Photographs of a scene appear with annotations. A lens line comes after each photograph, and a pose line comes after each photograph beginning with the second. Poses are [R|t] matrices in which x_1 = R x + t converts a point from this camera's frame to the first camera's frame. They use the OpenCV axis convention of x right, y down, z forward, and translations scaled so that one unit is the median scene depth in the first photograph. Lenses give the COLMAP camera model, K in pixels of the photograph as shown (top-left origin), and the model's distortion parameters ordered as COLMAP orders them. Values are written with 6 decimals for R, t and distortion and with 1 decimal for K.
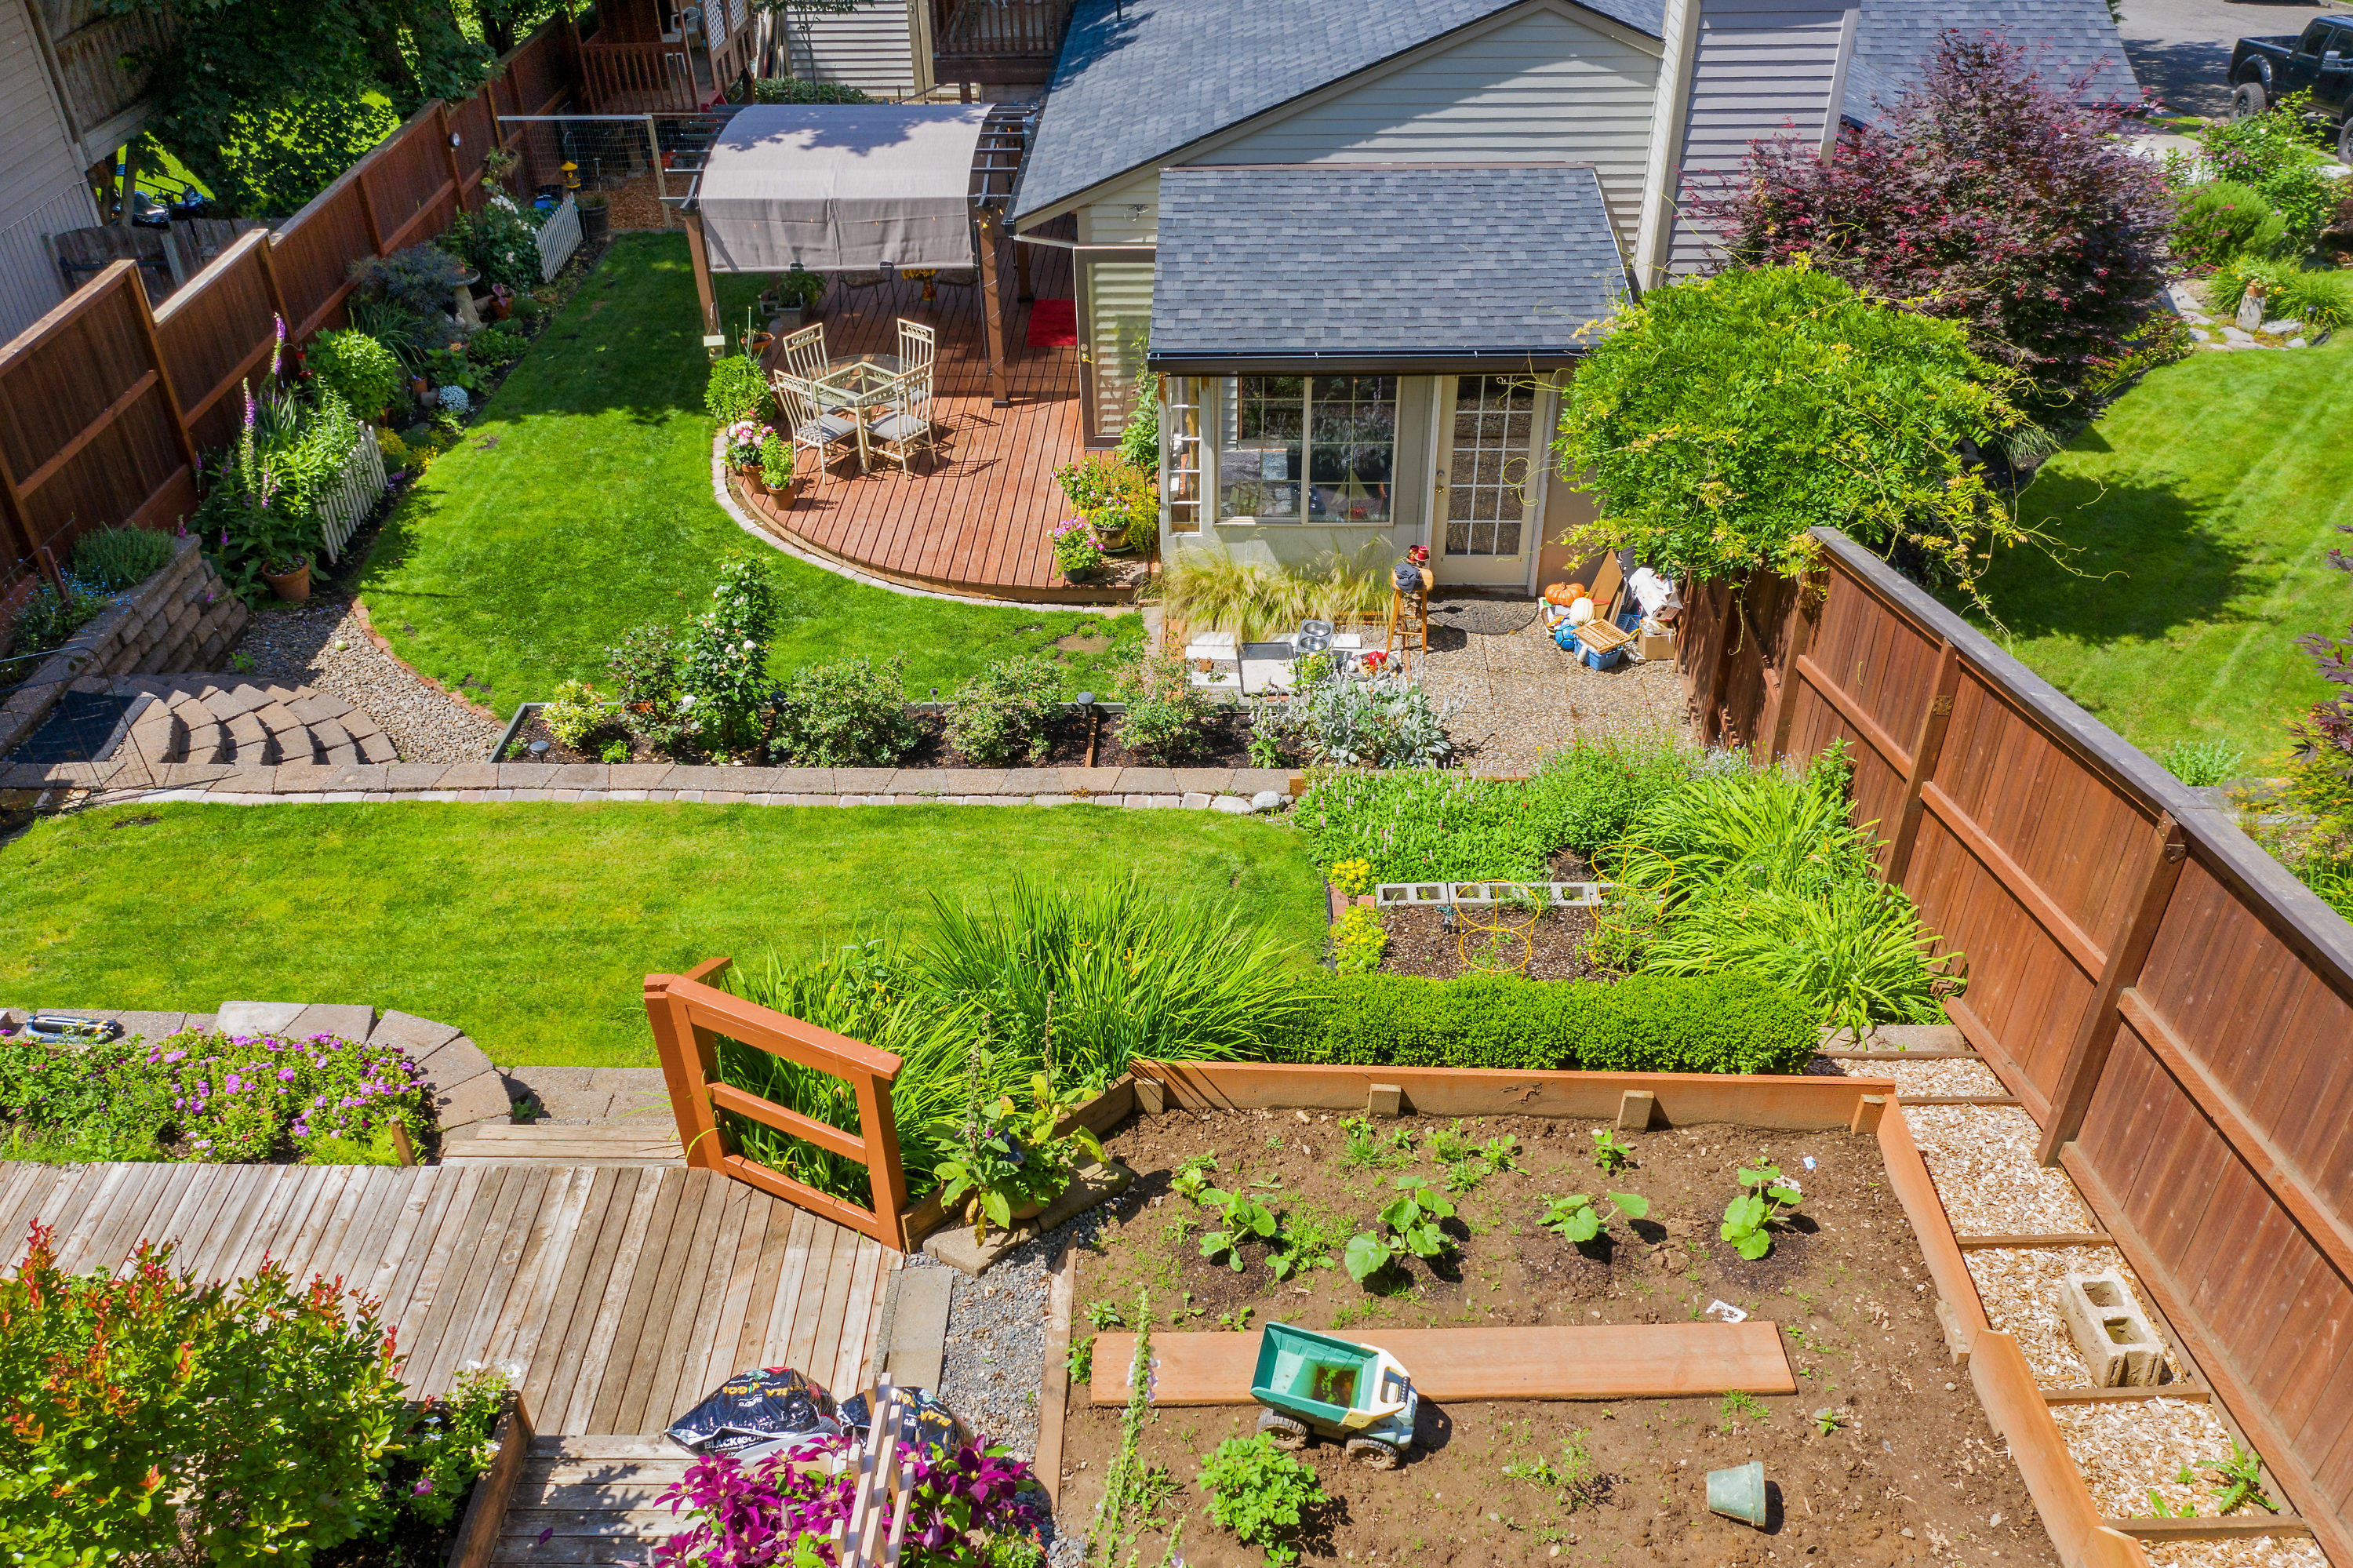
lens RADIAL K [[1864.4, 0, 1178.7], [0, 1864.4, 781.6], [0, 0, 1]] dist [-0.014785, -0.009177]
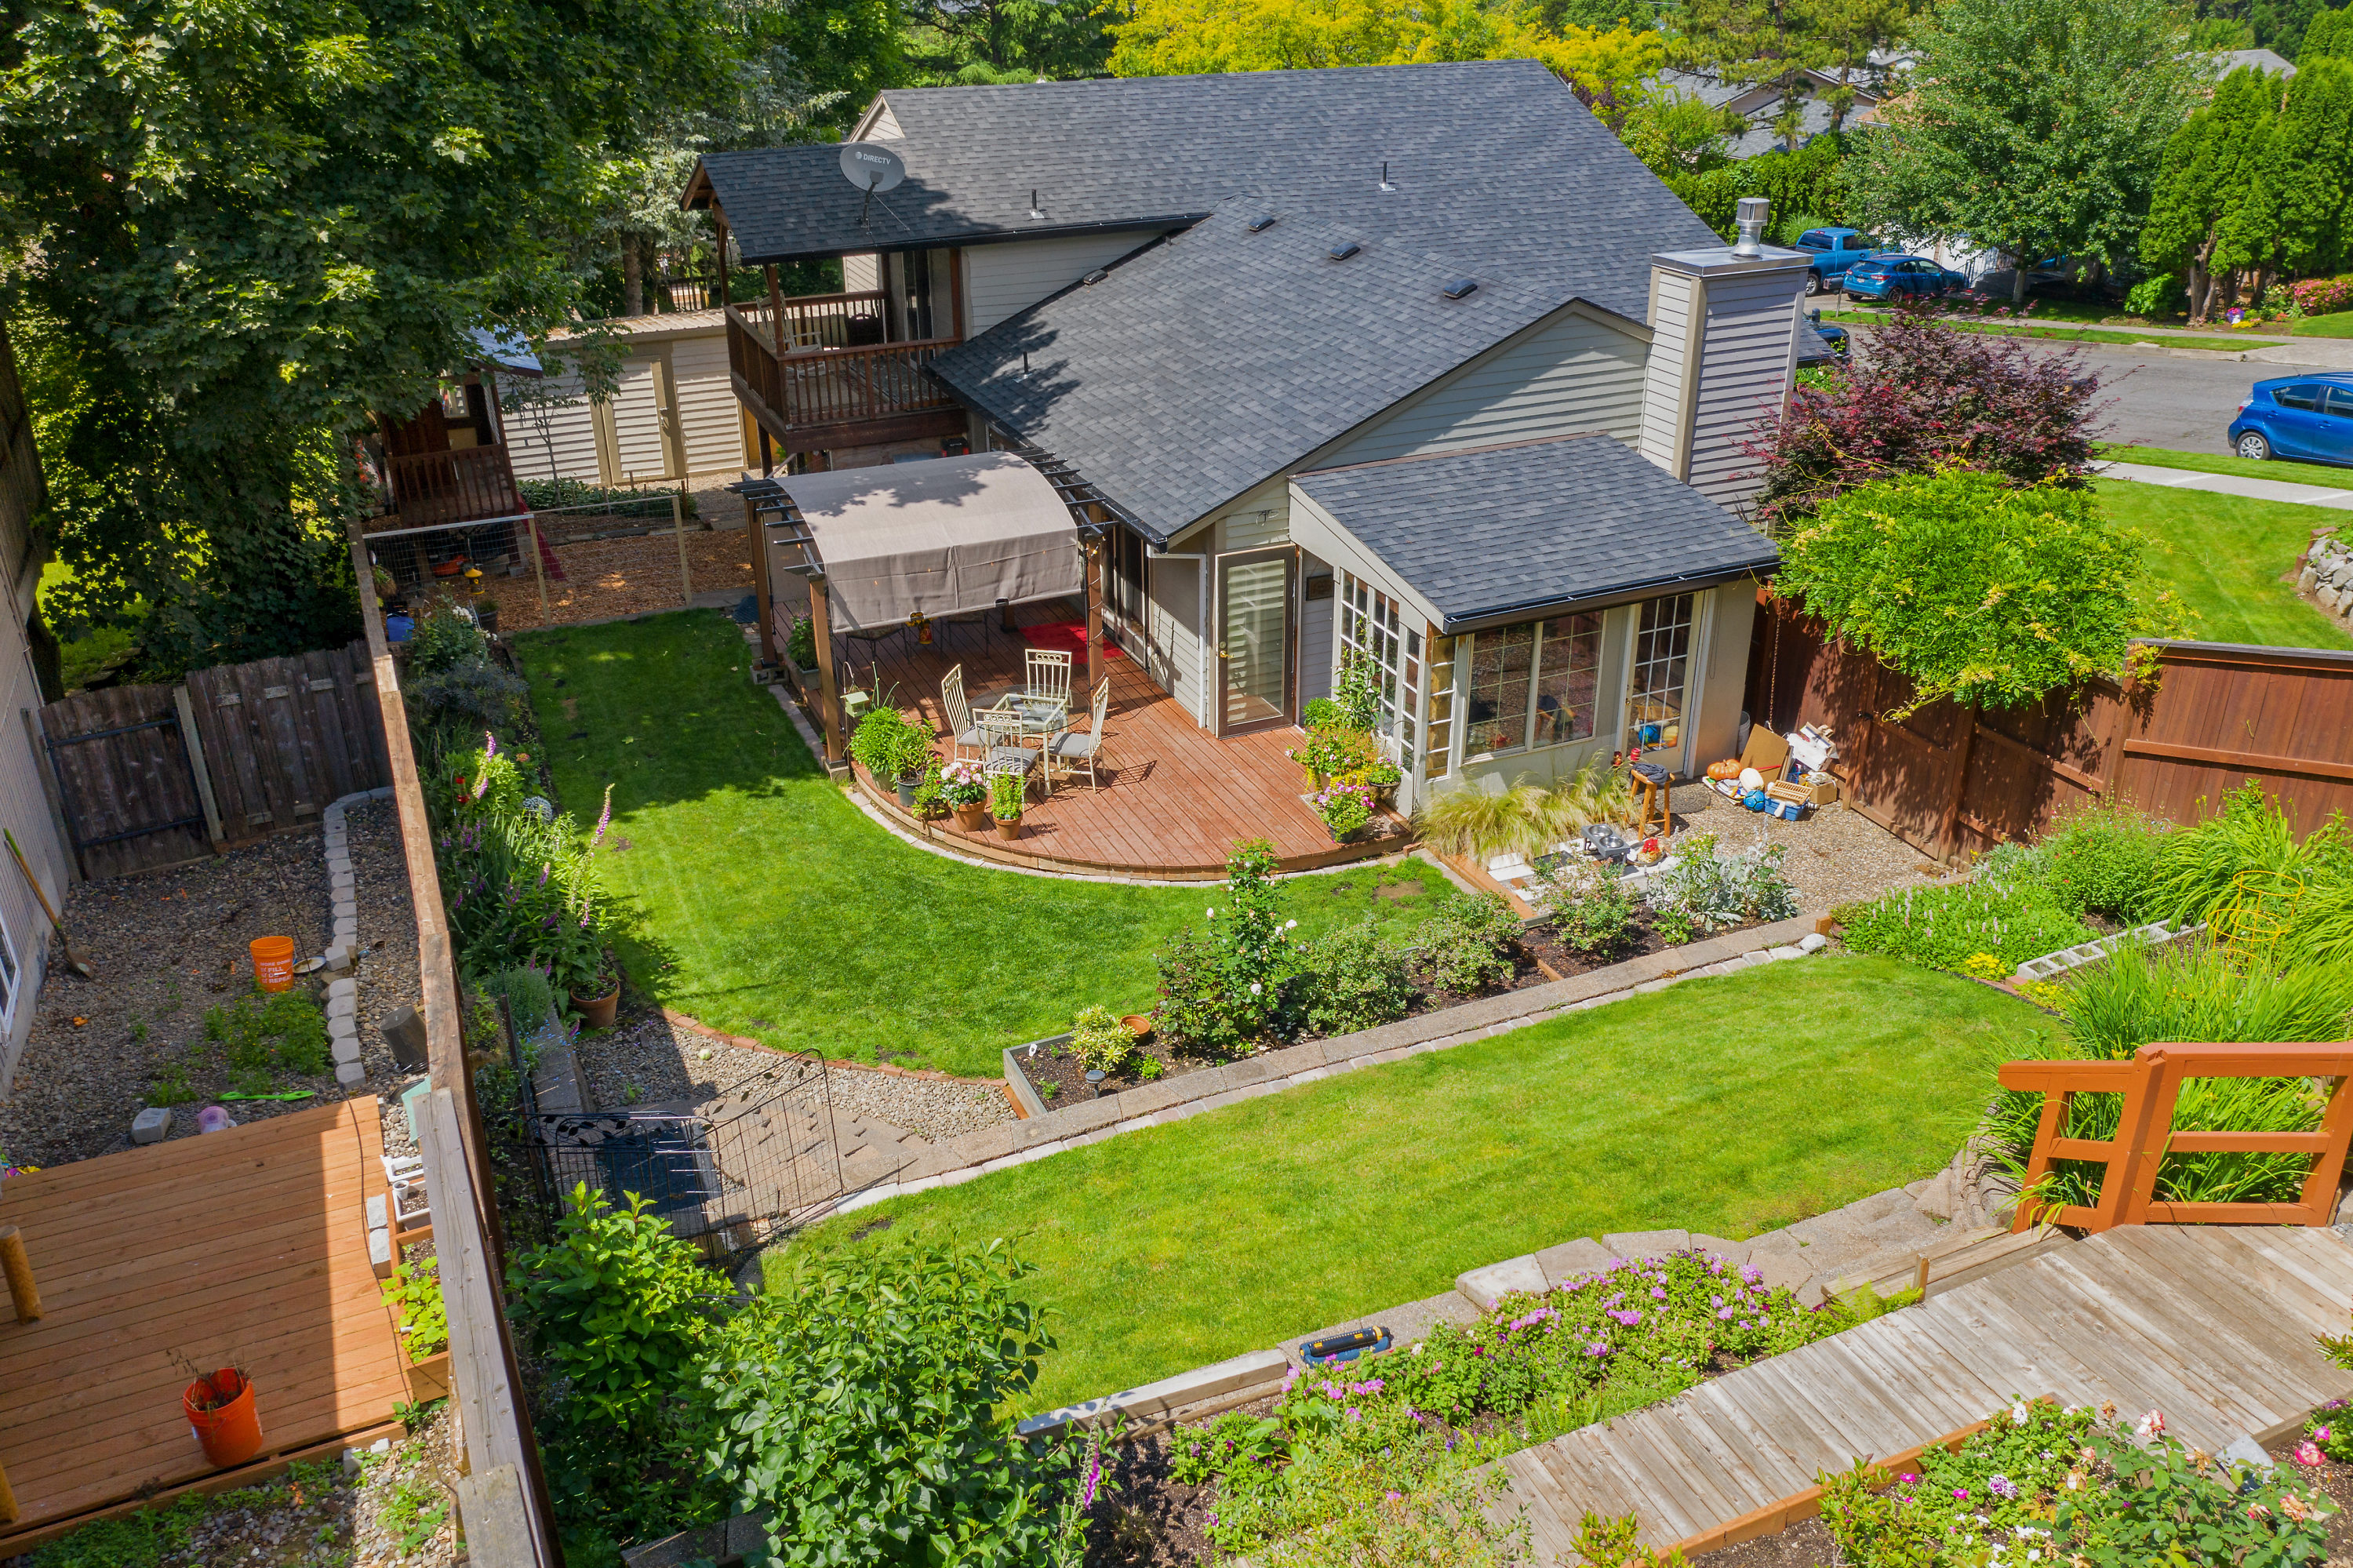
lens RADIAL K [[1864.4, 0, 1184.6], [0, 1864.4, 776.0], [0, 0, 1]] dist [-0.014785, -0.009177]
pose [[0.901855, -0.177918, 0.393704, -0.543798], [0.246016, 0.960582, -0.129452, -0.026607], [-0.355154, 0.213605, 0.910076, 0.039985]]
